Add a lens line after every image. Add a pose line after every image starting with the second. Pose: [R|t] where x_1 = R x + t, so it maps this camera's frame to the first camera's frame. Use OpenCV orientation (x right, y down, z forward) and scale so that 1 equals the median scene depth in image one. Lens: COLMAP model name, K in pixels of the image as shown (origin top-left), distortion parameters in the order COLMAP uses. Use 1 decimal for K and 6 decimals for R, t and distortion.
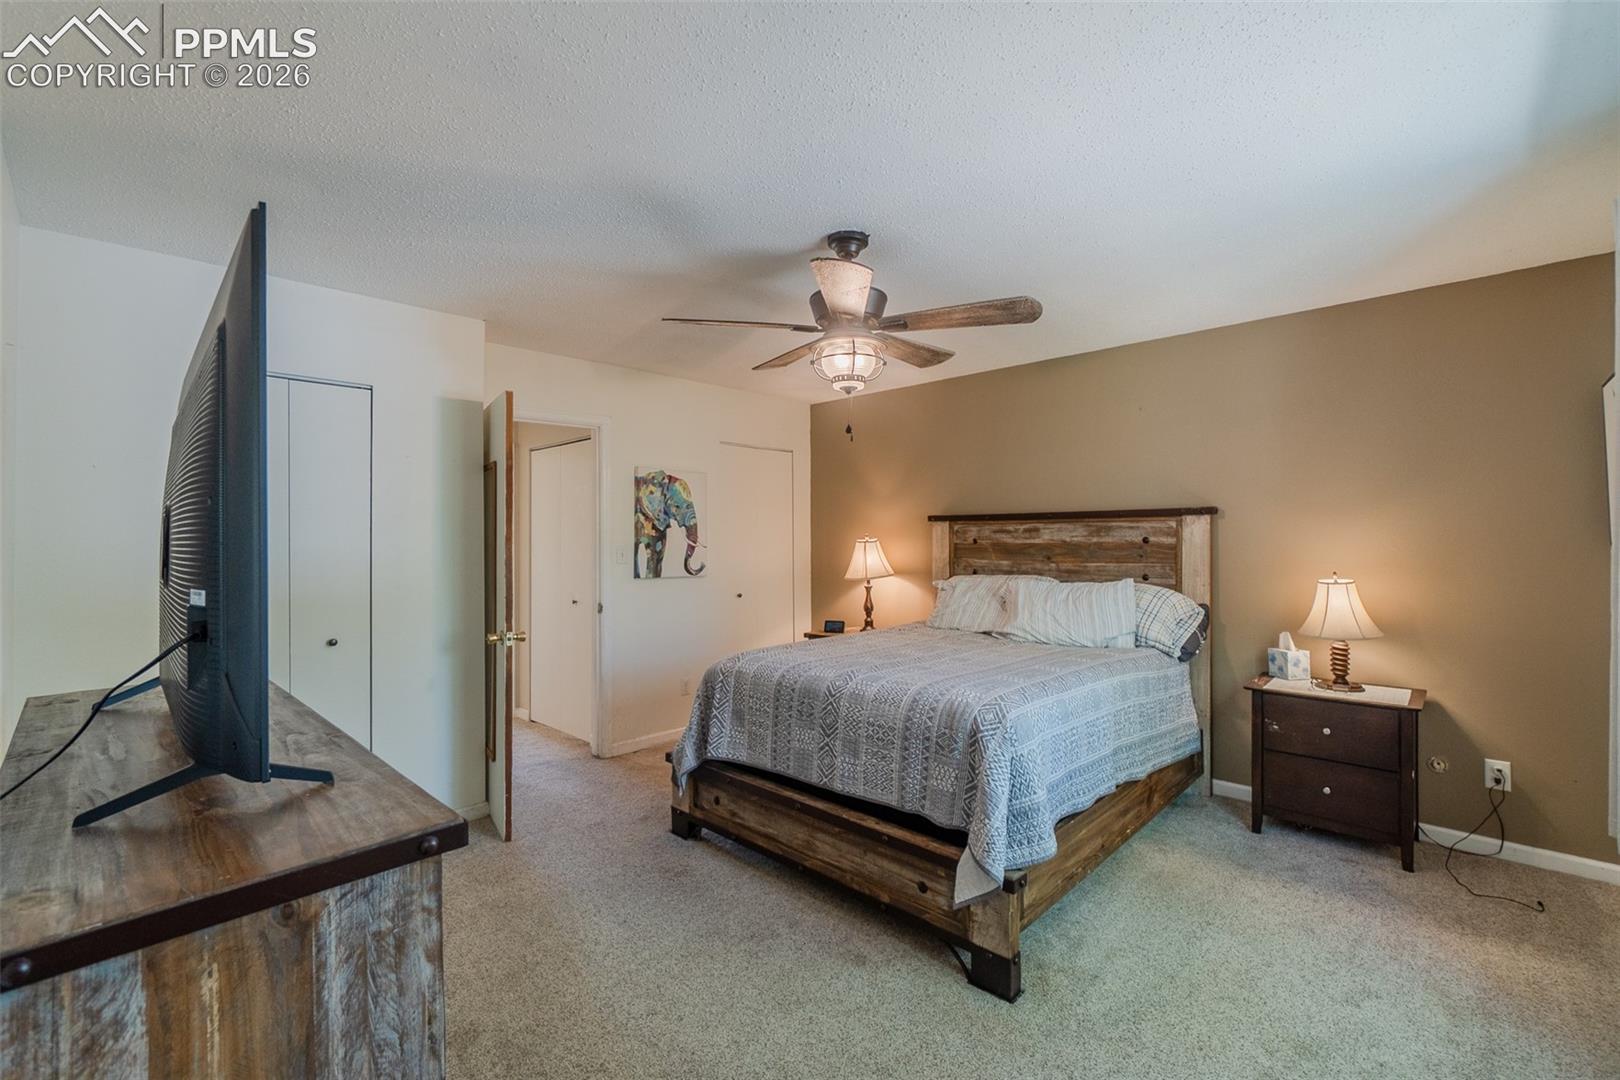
lens RADIAL K [[695.5, 0, 798.7], [0, 695.5, 533.0], [0, 0, 1]] dist [-0.004171, 0.000348]
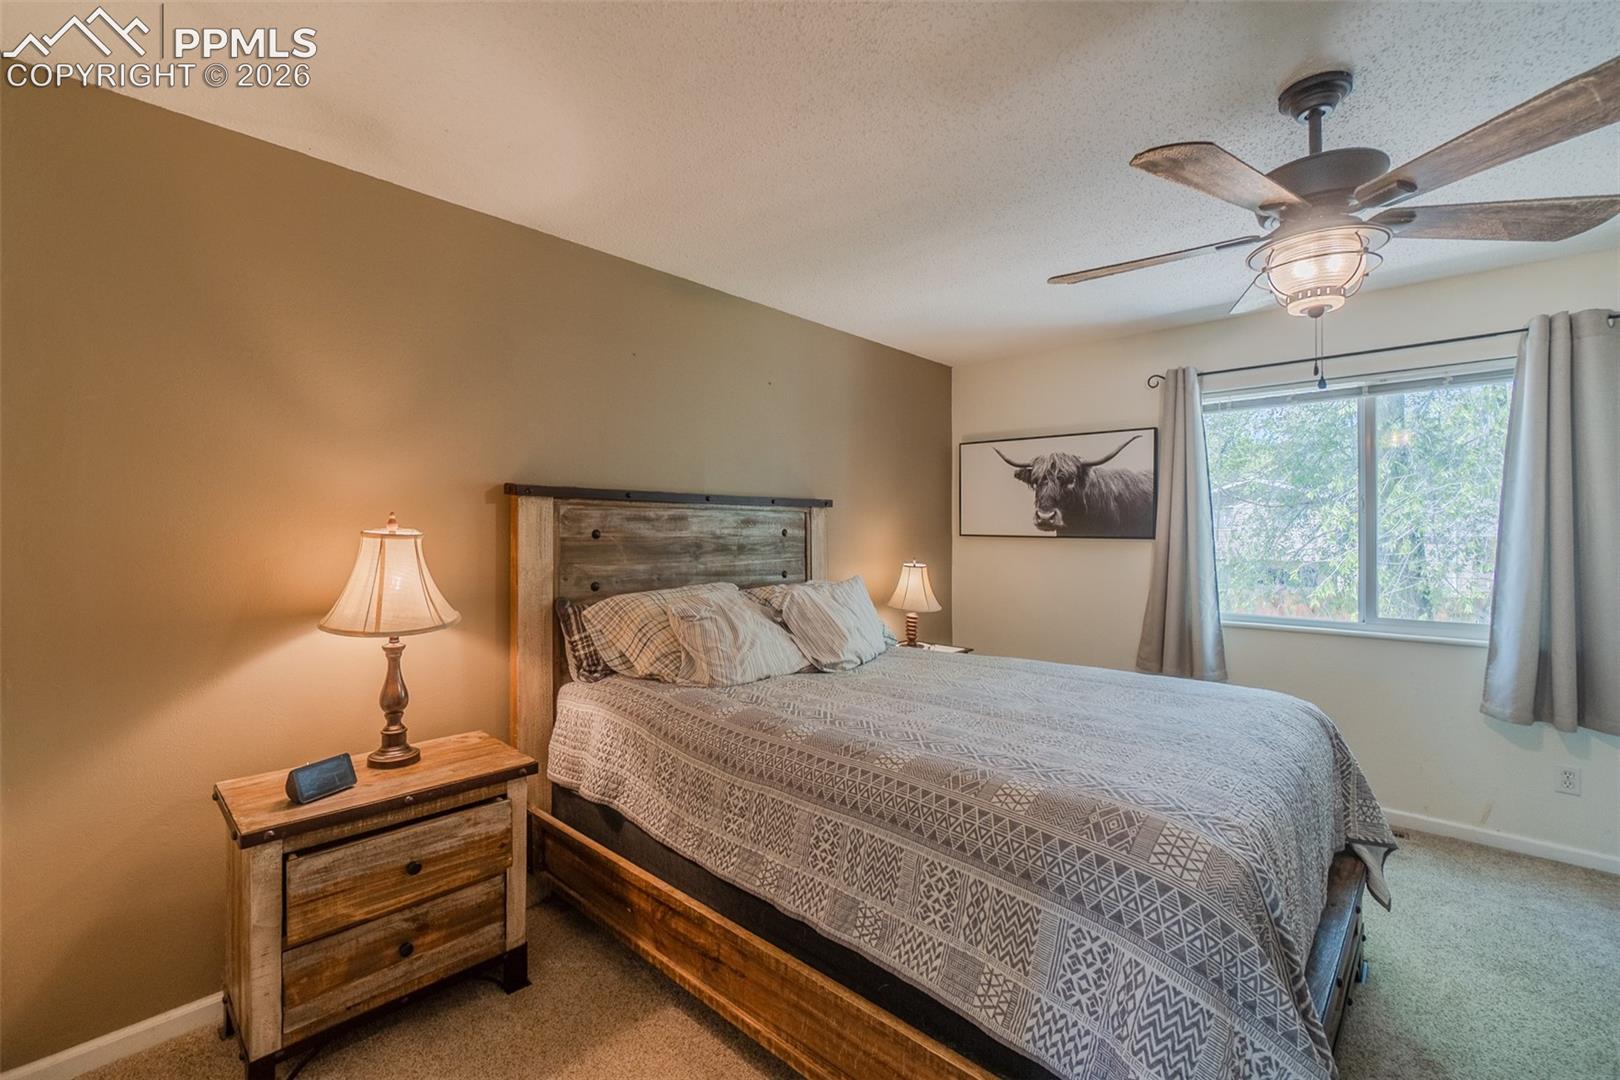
lens RADIAL K [[695.5, 0, 798.7], [0, 695.5, 533.0], [0, 0, 1]] dist [-0.004171, 0.000348]
pose [[-0.017327, 0.000433, 0.999850, -0.346860], [-0.009623, 0.999954, -0.000600, 0.009726], [-0.999804, -0.009632, -0.017322, 0.876330]]
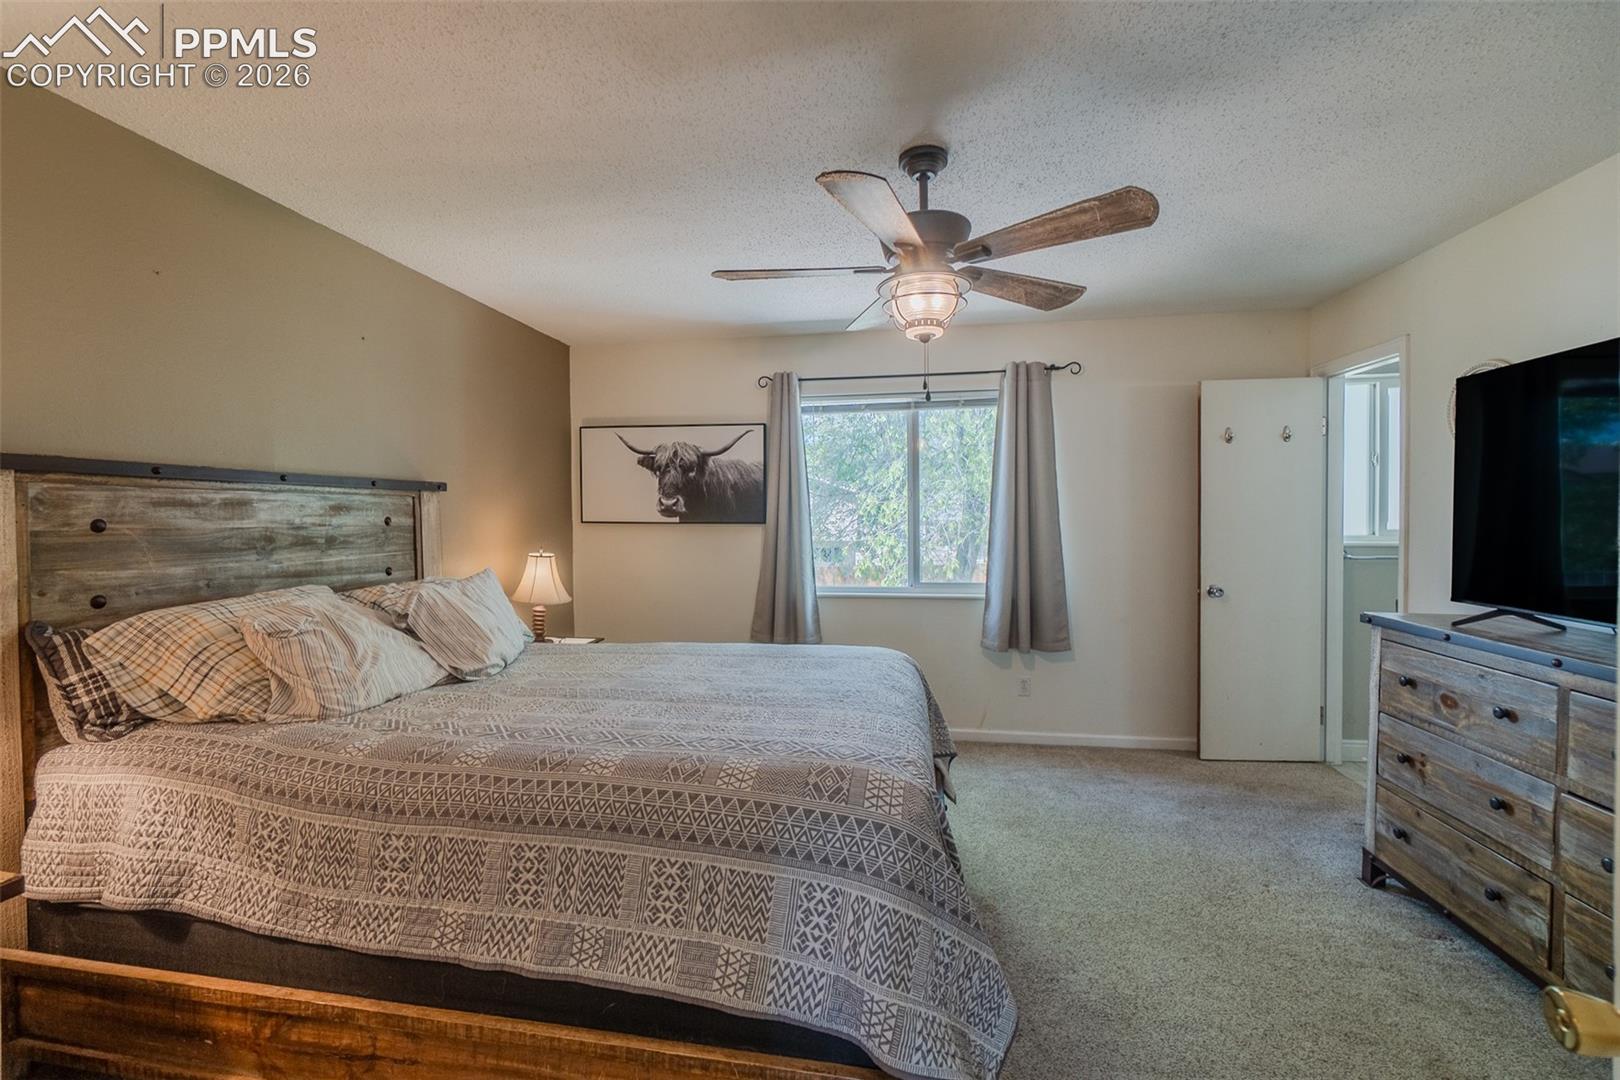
lens RADIAL K [[698.2, 0, 791.9], [0, 698.2, 533.0], [0, 0, 1]] dist [-0.008849, 0.000872]
pose [[-0.560448, -0.011714, 0.828107, -0.314572], [0.001310, 0.999886, 0.015030, 0.010792], [-0.828189, 0.009508, -0.560369, 0.930958]]
